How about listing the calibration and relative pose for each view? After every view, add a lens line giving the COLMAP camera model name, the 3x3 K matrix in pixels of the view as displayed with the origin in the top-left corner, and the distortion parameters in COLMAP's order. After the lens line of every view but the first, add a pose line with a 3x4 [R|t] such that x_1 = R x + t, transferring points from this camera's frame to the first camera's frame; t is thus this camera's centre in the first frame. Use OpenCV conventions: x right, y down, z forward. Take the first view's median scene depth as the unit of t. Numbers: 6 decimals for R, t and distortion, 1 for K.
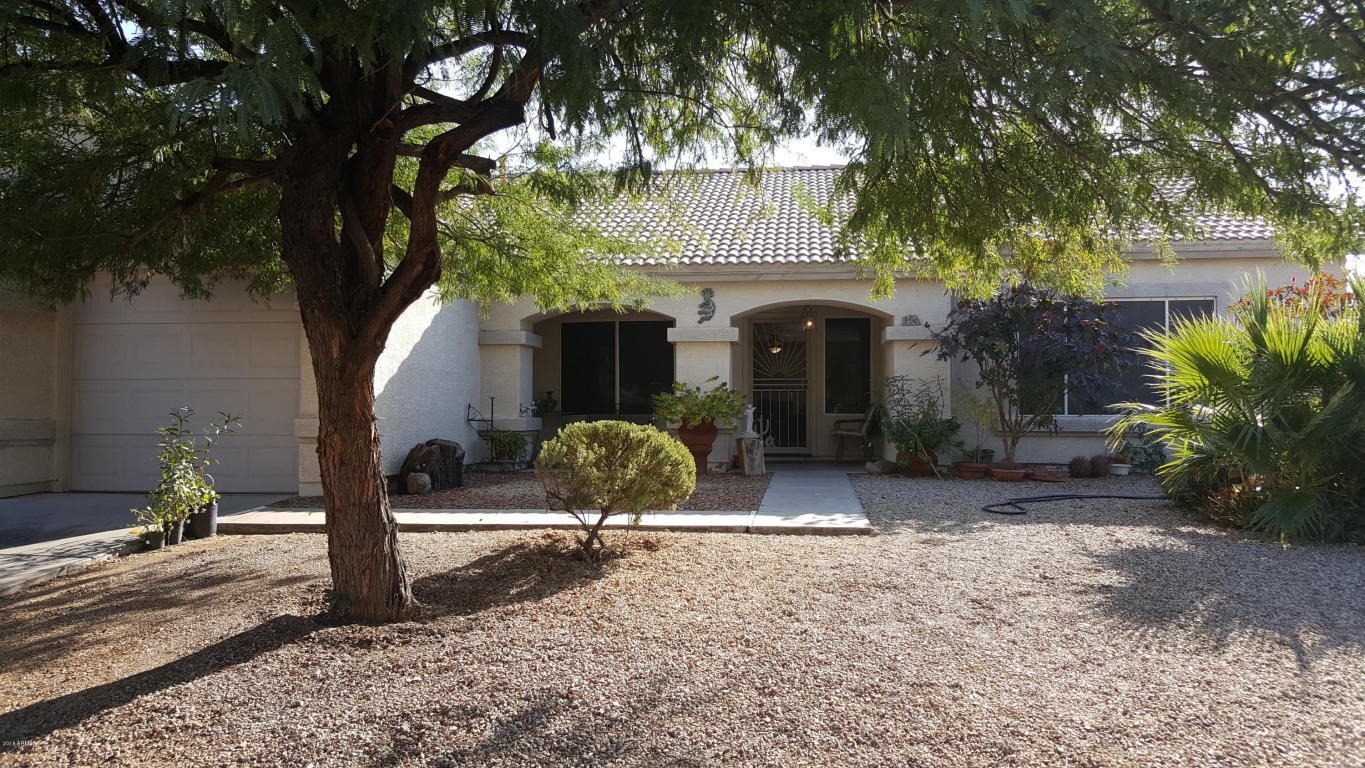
lens RADIAL K [[1092.5, 0, 682.5], [0, 1092.5, 384.0], [0, 0, 1]] dist [0.048426, -0.001731]
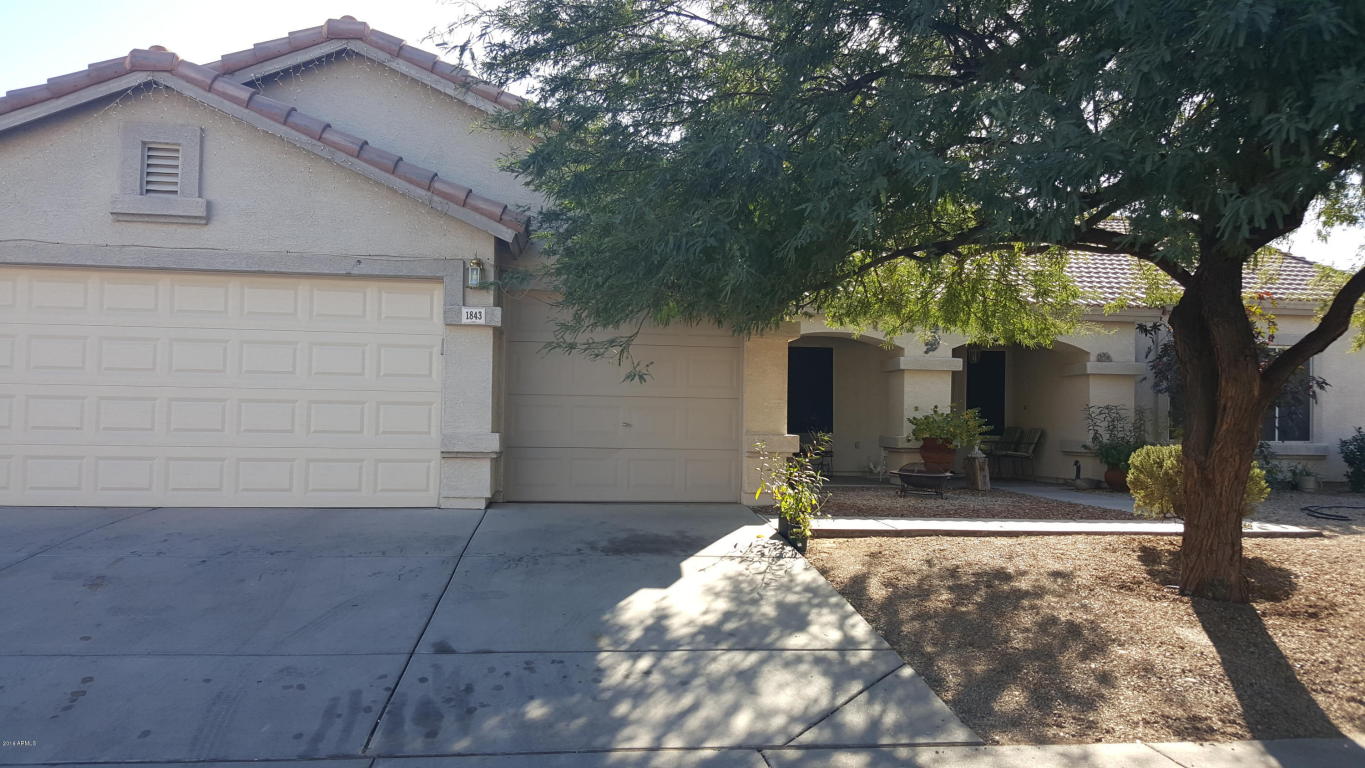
lens RADIAL K [[1136.5, 0, 682.5], [0, 1136.5, 384.0], [0, 0, 1]] dist [0.064603, 0.001563]
pose [[0.969001, 0.025274, 0.245762, -0.750147], [-0.022344, 0.999642, -0.014702, -0.002517], [-0.246046, 0.008755, 0.969219, -0.099284]]
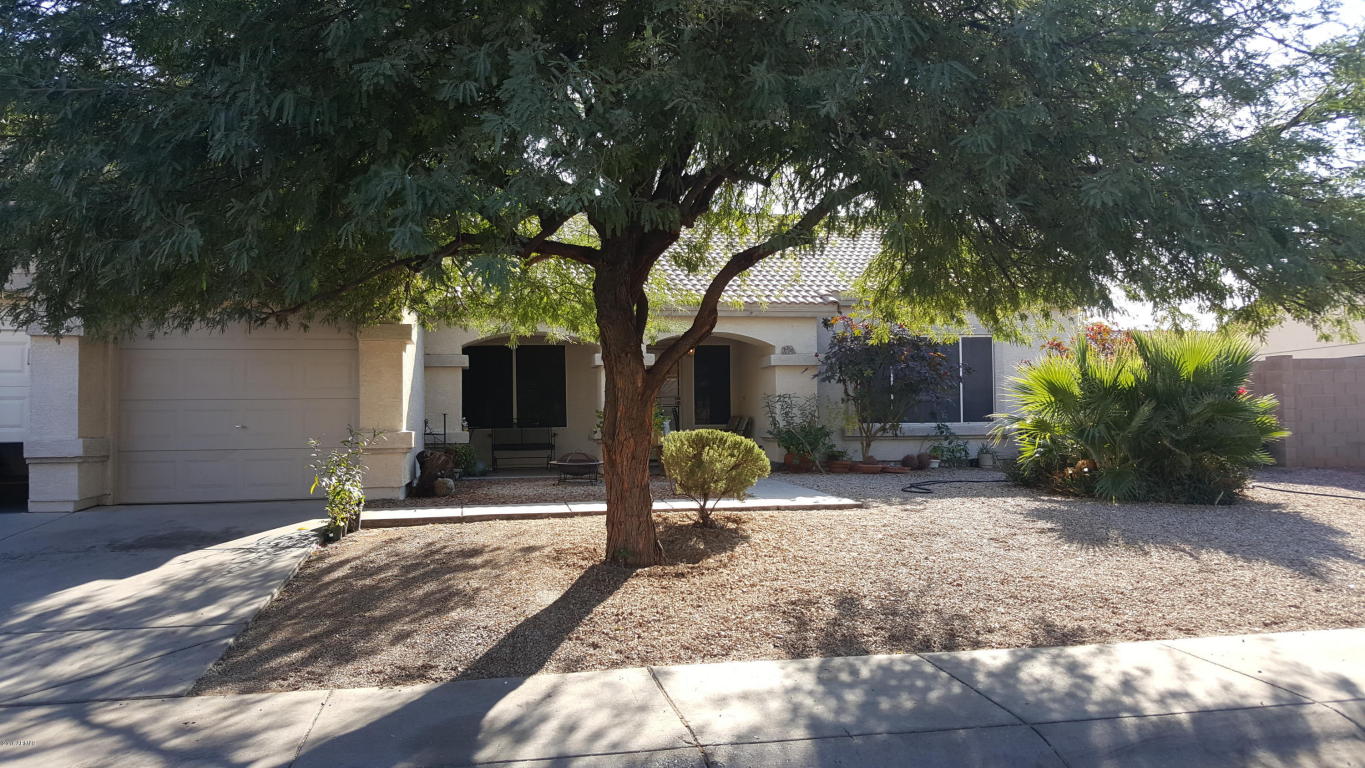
lens RADIAL K [[1107.7, 0, 682.5], [0, 1107.7, 384.0], [0, 0, 1]] dist [0.095178, 0.000314]
pose [[0.949353, -0.000139, 0.314210, -0.445798], [0.003891, 0.999928, -0.011313, -0.006628], [-0.314186, 0.011963, 0.949286, -0.258540]]
